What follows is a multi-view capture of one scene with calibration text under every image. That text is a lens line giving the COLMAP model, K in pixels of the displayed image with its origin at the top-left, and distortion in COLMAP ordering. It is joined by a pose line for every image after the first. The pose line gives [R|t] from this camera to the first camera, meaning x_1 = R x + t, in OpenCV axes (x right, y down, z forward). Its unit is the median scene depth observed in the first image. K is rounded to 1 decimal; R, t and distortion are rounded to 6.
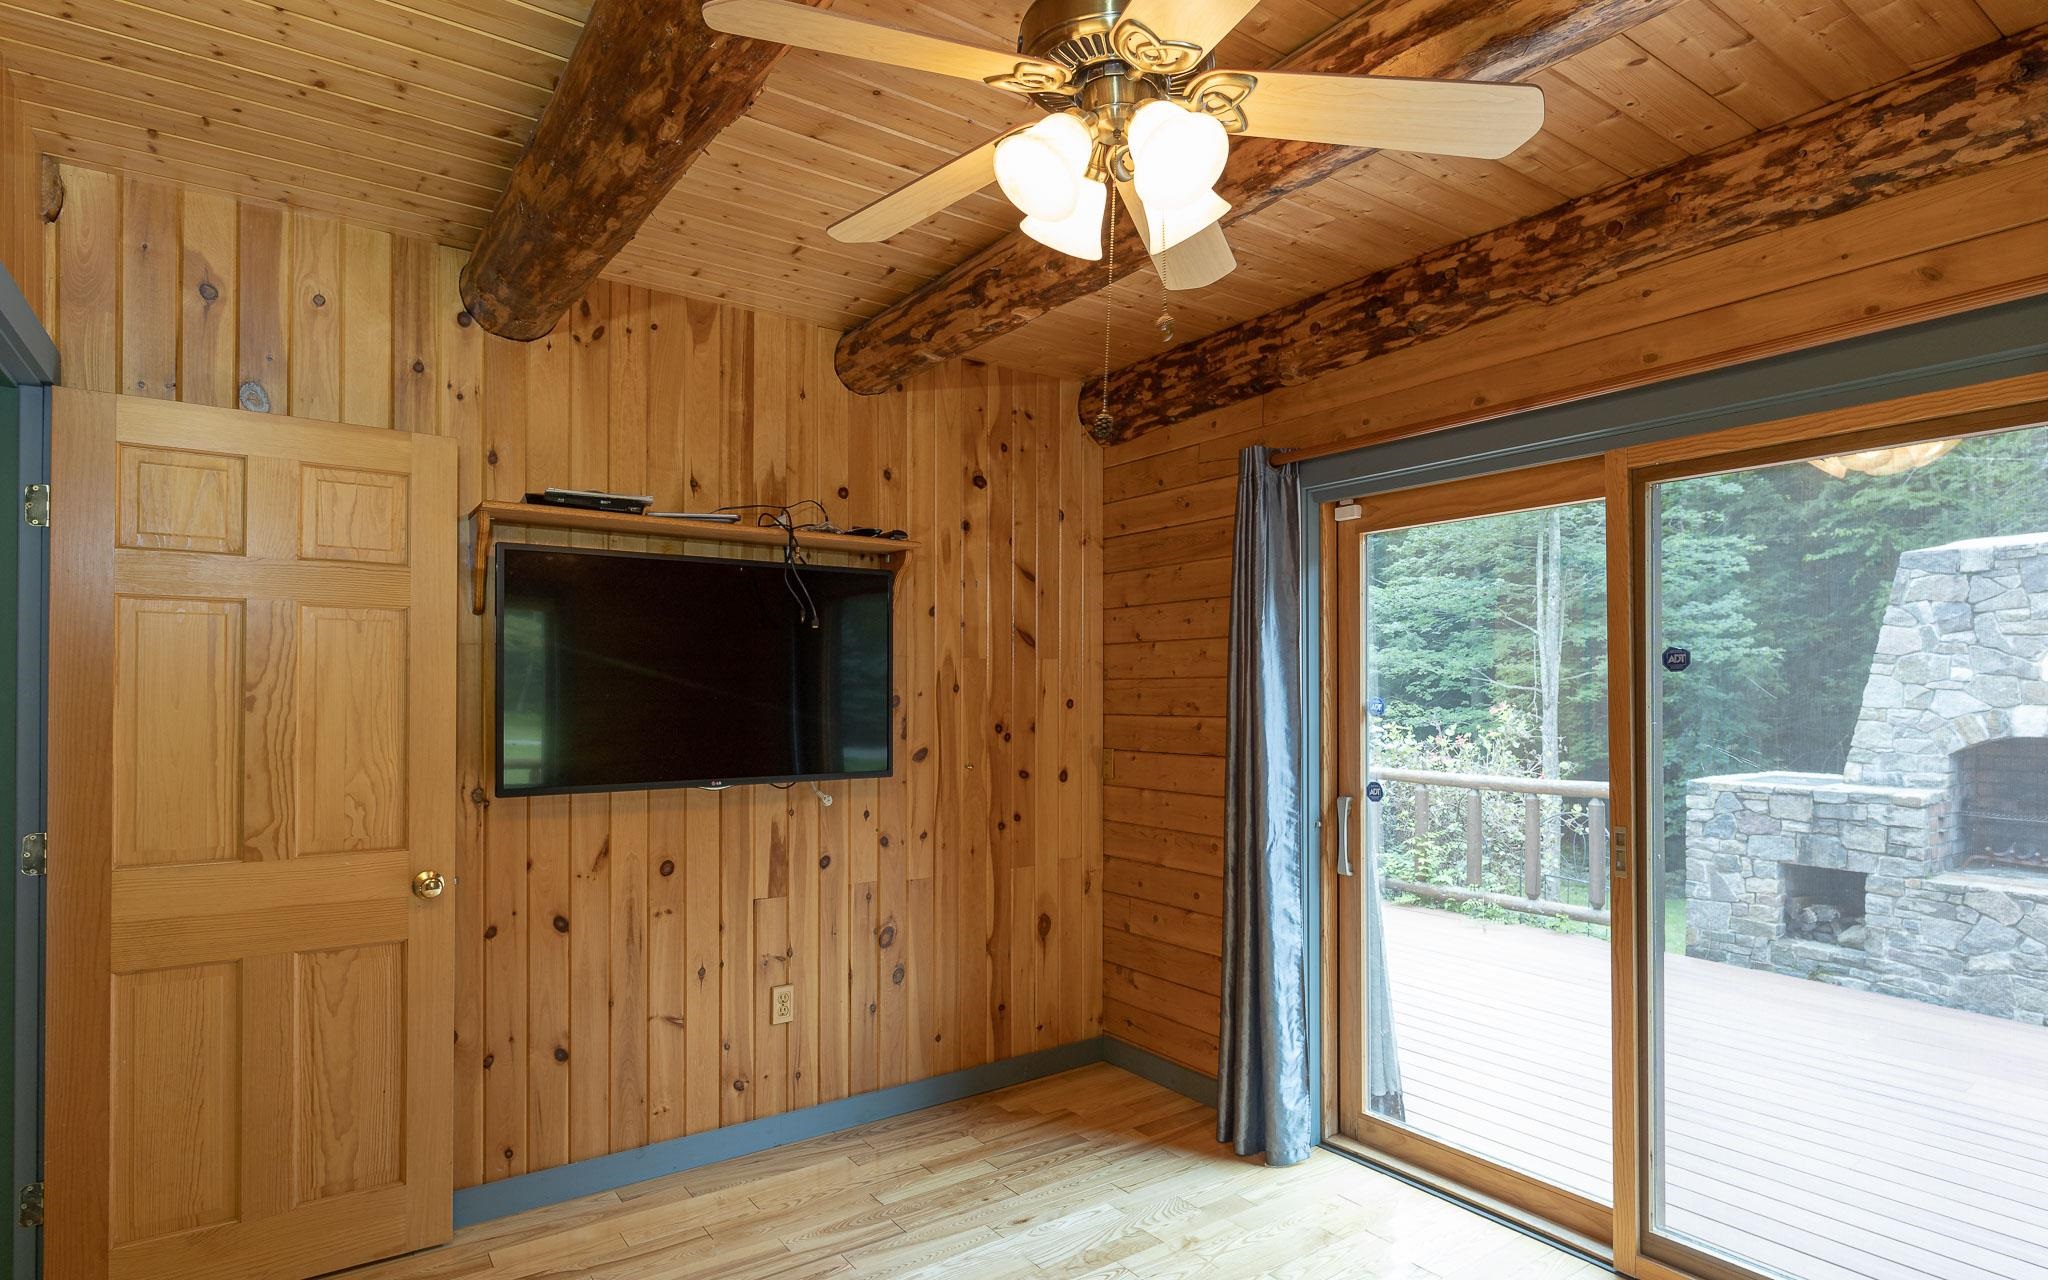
lens RADIAL K [[1052.6, 0, 1013.3], [0, 1052.6, 615.4], [0, 0, 1]] dist [-0.001933, -0.000169]
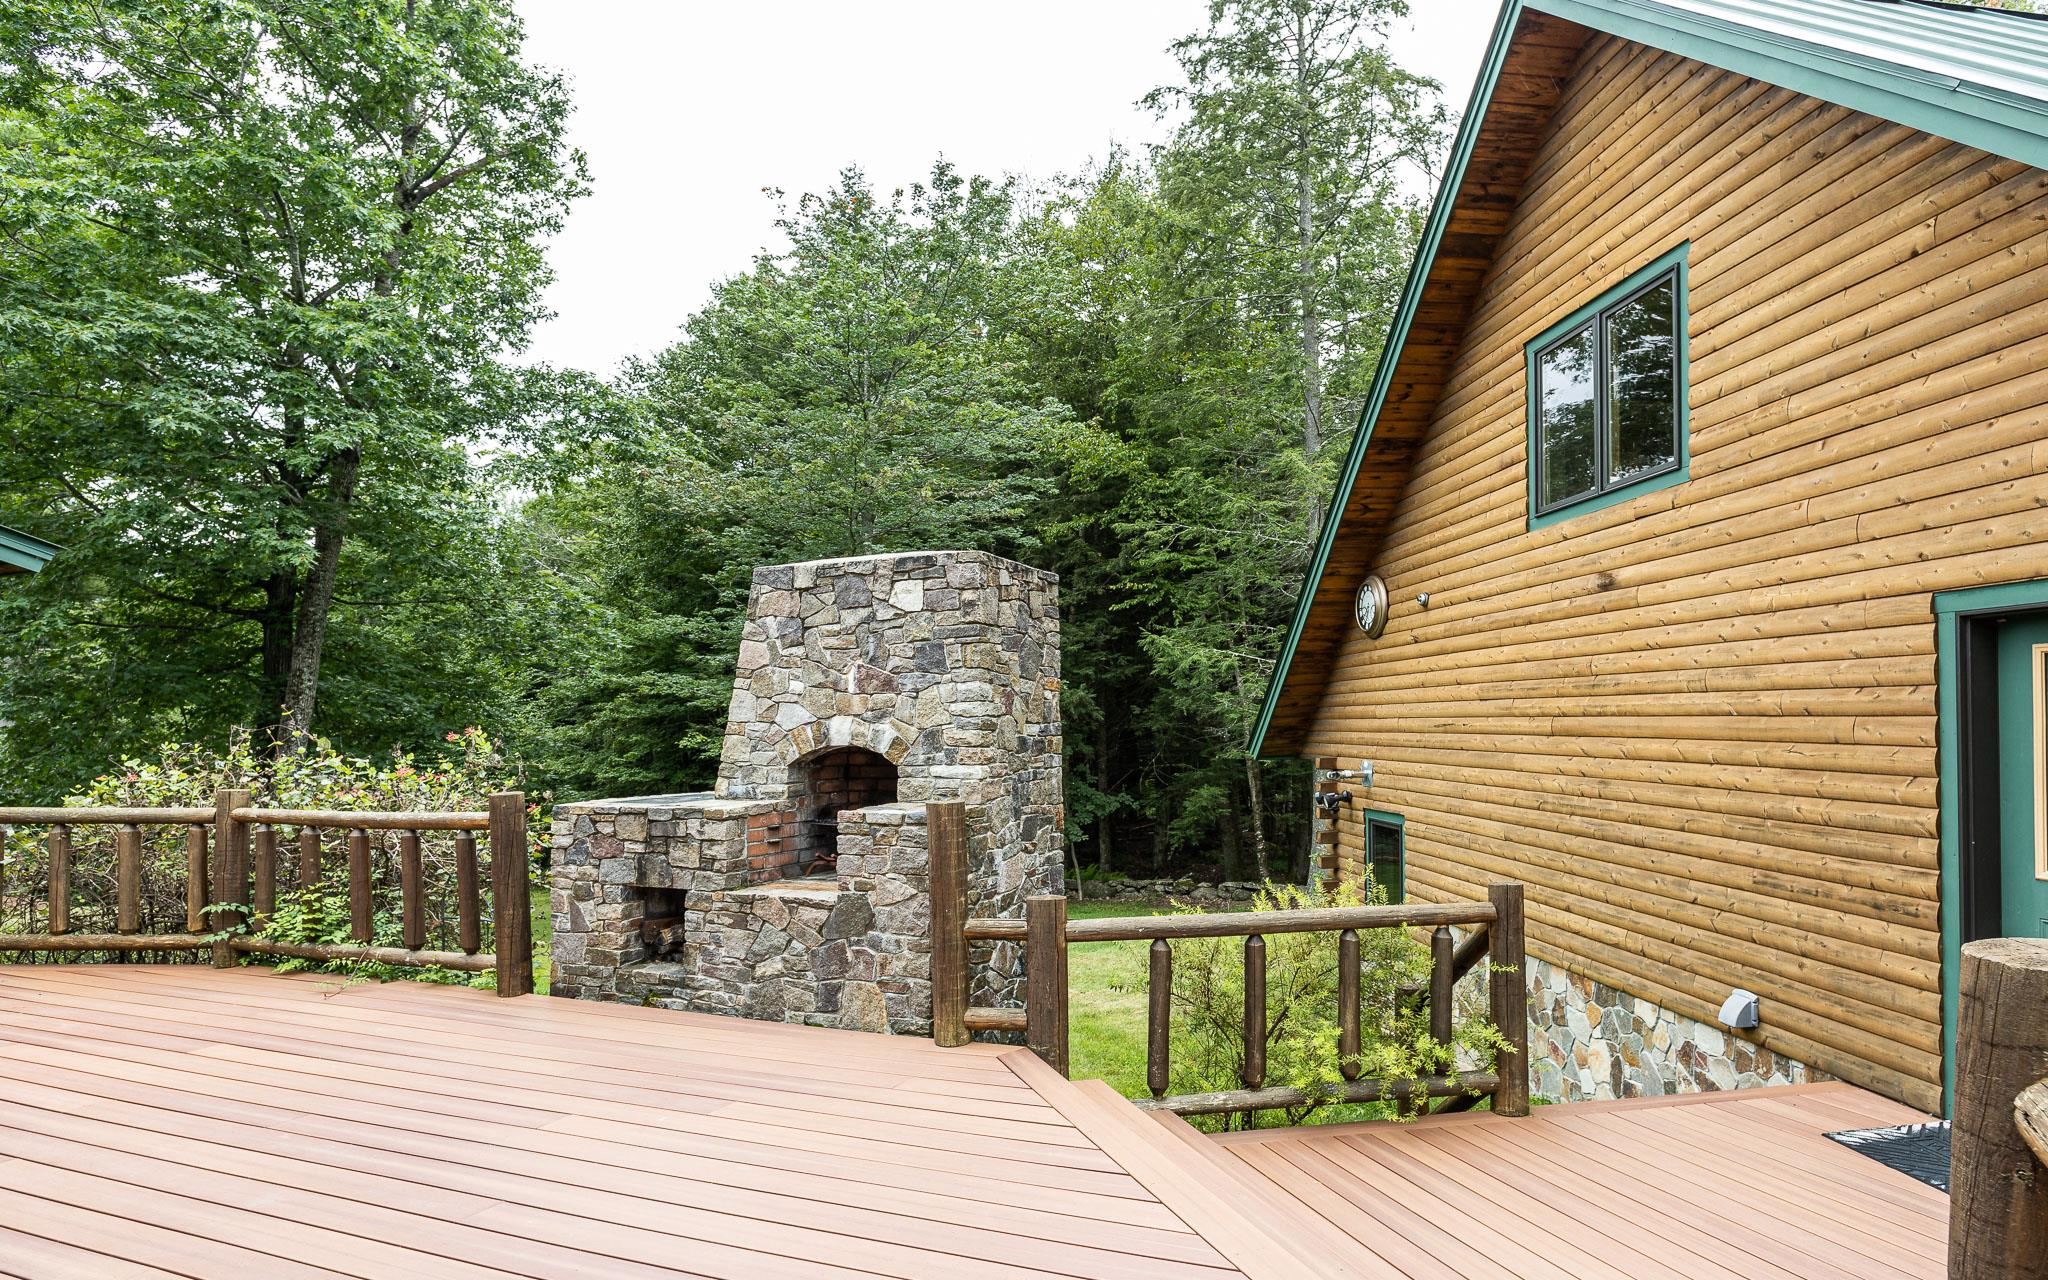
lens RADIAL K [[1066.9, 0, 1012.8], [0, 1066.9, 645.8], [0, 0, 1]] dist [0.000916, -0.000060]
pose [[0.870920, 0.015620, 0.491176, 0.569350], [-0.012800, 0.999877, -0.009102, 0.021891], [-0.491257, 0.001640, 0.871013, -0.018600]]
